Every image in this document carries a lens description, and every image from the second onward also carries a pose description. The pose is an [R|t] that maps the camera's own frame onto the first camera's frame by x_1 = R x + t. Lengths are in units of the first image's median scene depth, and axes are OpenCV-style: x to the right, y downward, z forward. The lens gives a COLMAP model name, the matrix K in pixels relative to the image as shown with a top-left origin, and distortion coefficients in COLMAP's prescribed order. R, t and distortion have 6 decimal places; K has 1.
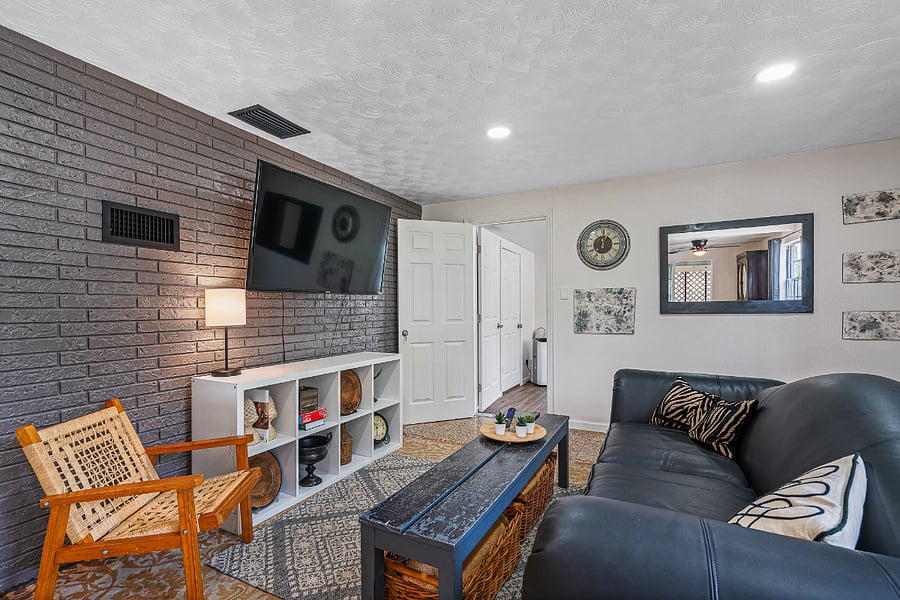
lens RADIAL K [[413.1, 0, 446.6], [0, 413.1, 310.9], [0, 0, 1]] dist [0.001082, 0.001028]
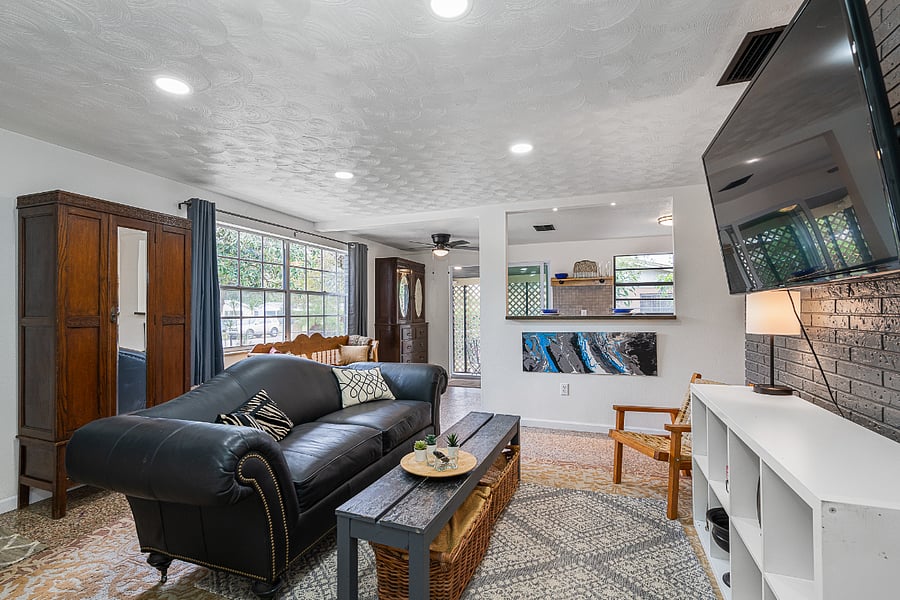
lens RADIAL K [[415.1, 0, 447.4], [0, 415.1, 308.4], [0, 0, 1]] dist [-0.000936, 0.000635]
pose [[-0.992314, 0.015142, -0.122812, 0.200212], [0.015518, 0.999877, -0.002109, -0.022449], [0.122765, -0.003998, -0.992428, 1.534572]]
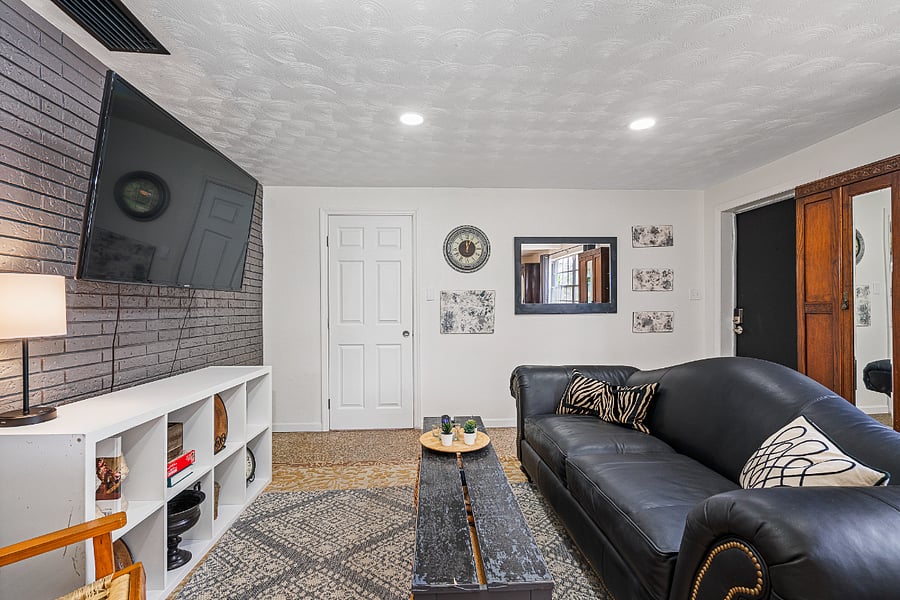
lens RADIAL K [[415.1, 0, 447.4], [0, 415.1, 308.4], [0, 0, 1]] dist [-0.000936, 0.000635]
pose [[0.859822, 0.003145, 0.510584, -0.277273], [0.001506, 0.999961, -0.008695, 0.000712], [-0.510591, 0.008245, 0.859784, 0.161700]]
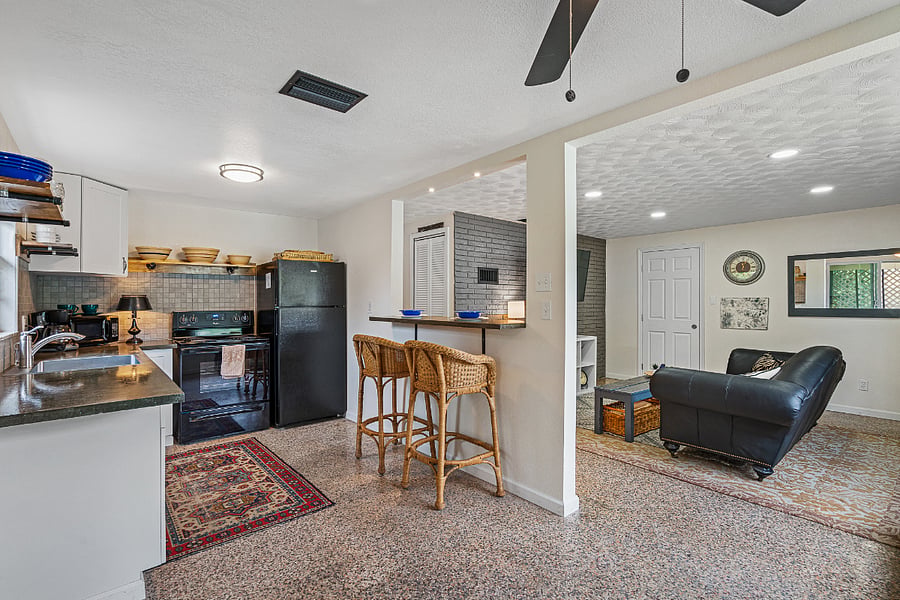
lens RADIAL K [[417.0, 0, 437.7], [0, 417.0, 300.5], [0, 0, 1]] dist [0.000470, 0.000263]
pose [[0.921729, 0.007548, -0.387760, -0.055624], [-0.010369, 0.999933, -0.005184, -0.035394], [0.387695, 0.008799, 0.921746, -1.036890]]
